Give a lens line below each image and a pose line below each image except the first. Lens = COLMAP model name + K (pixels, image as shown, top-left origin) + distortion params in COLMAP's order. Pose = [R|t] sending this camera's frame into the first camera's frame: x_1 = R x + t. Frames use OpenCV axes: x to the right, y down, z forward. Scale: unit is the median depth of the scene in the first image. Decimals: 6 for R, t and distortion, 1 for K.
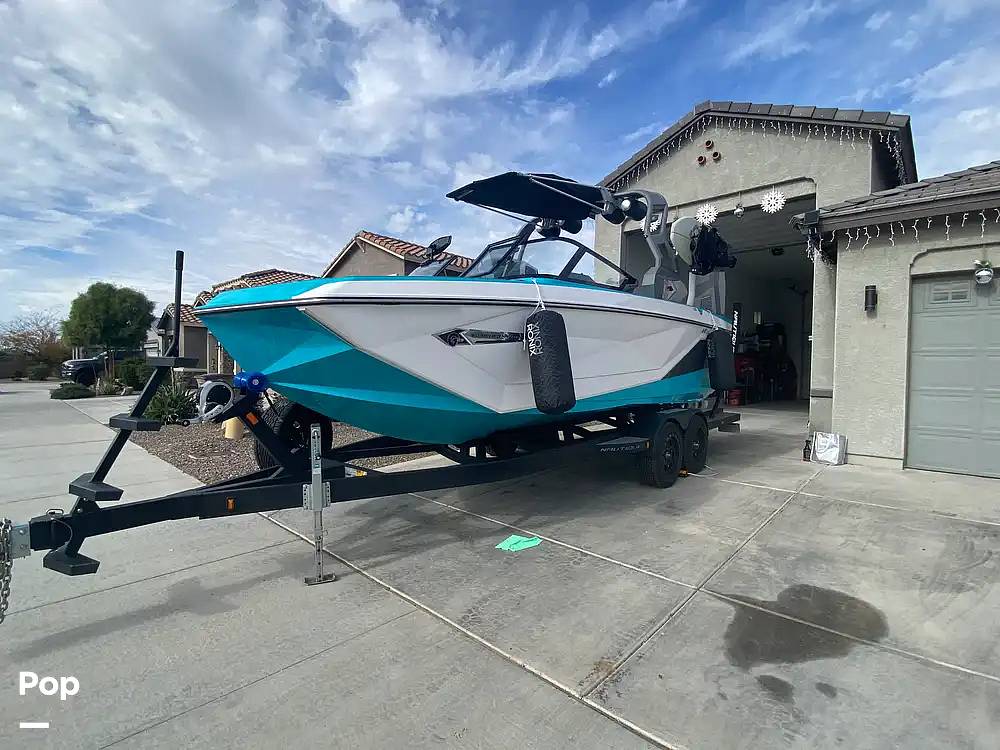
lens RADIAL K [[468.7, 0, 497.4], [0, 468.7, 383.3], [0, 0, 1]] dist [0.030016, -0.030610]
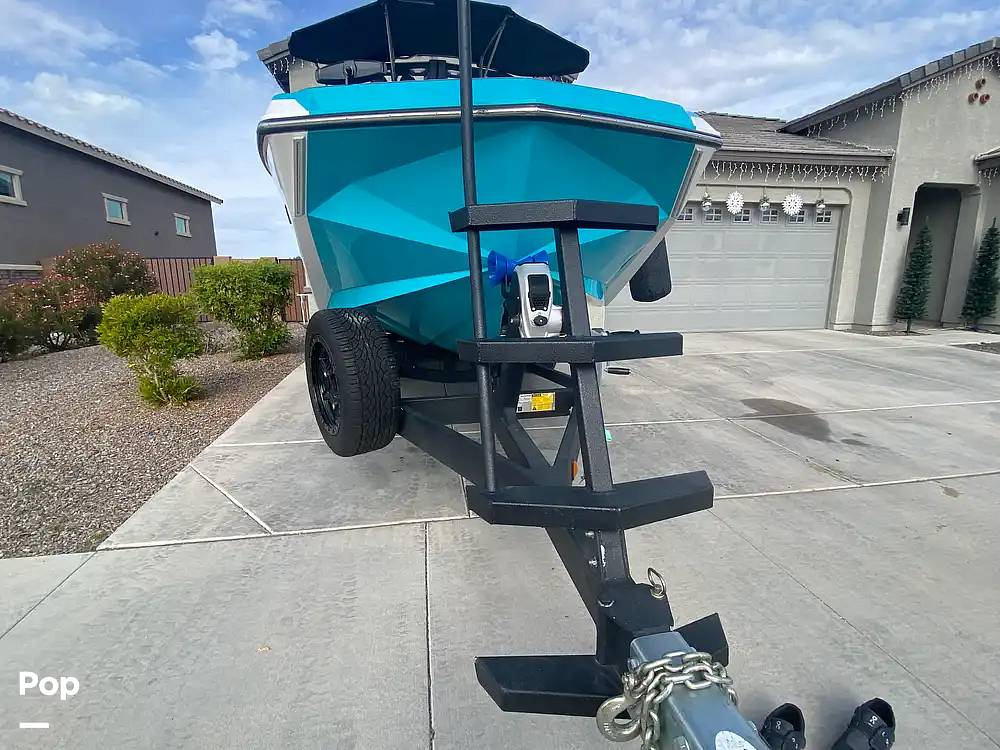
lens RADIAL K [[468.7, 0, 497.4], [0, 468.7, 383.3], [0, 0, 1]] dist [0.030016, -0.030610]
pose [[0.609641, -0.183888, 0.771053, -0.835639], [0.040220, 0.978643, 0.201596, 0.021822], [-0.791657, -0.091890, 0.604016, 0.572028]]
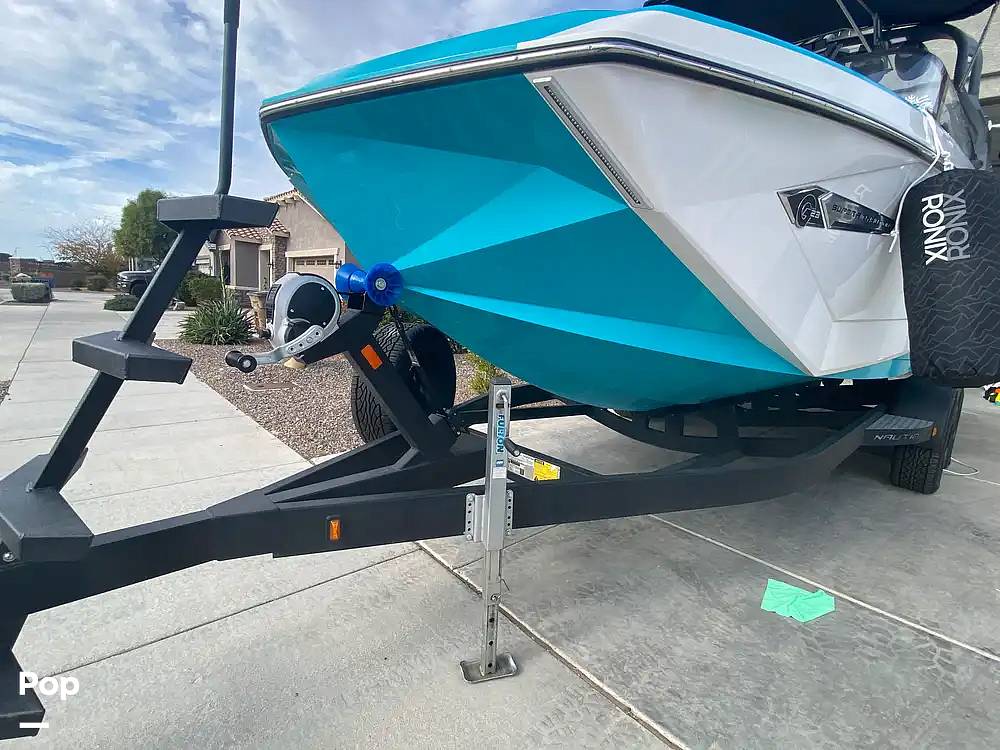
lens RADIAL K [[472.7, 0, 498.7], [0, 472.7, 382.1], [0, 0, 1]] dist [0.016318, -0.019967]
pose [[0.994689, 0.071073, -0.074454, -0.292359], [-0.060916, 0.989538, 0.130781, 0.022556], [0.082970, -0.125551, 0.988612, 0.432166]]
